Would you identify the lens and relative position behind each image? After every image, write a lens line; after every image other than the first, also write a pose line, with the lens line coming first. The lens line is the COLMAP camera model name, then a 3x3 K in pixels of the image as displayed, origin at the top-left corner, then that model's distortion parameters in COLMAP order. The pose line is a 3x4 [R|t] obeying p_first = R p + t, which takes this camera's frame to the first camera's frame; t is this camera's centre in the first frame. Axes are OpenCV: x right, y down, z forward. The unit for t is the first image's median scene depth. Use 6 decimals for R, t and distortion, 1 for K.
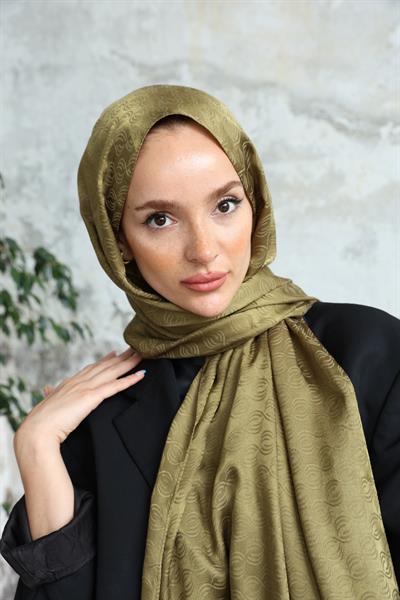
lens RADIAL K [[898.5, 0, 199.4], [0, 898.5, 300.9], [0, 0, 1]] dist [0.131092, 0.039747]
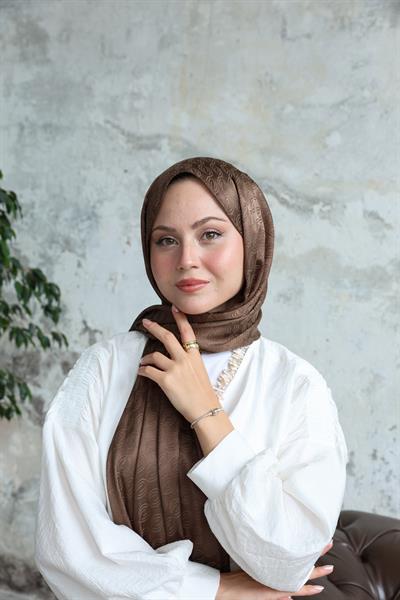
lens RADIAL K [[843.0, 0, 203.1], [0, 843.0, 303.1], [0, 0, 1]] dist [0.106163, 0.040948]
pose [[0.988609, 0.101017, 0.111567, -0.070172], [-0.094419, 0.993541, -0.062936, 0.036839], [-0.117204, 0.051685, 0.991762, -0.165514]]
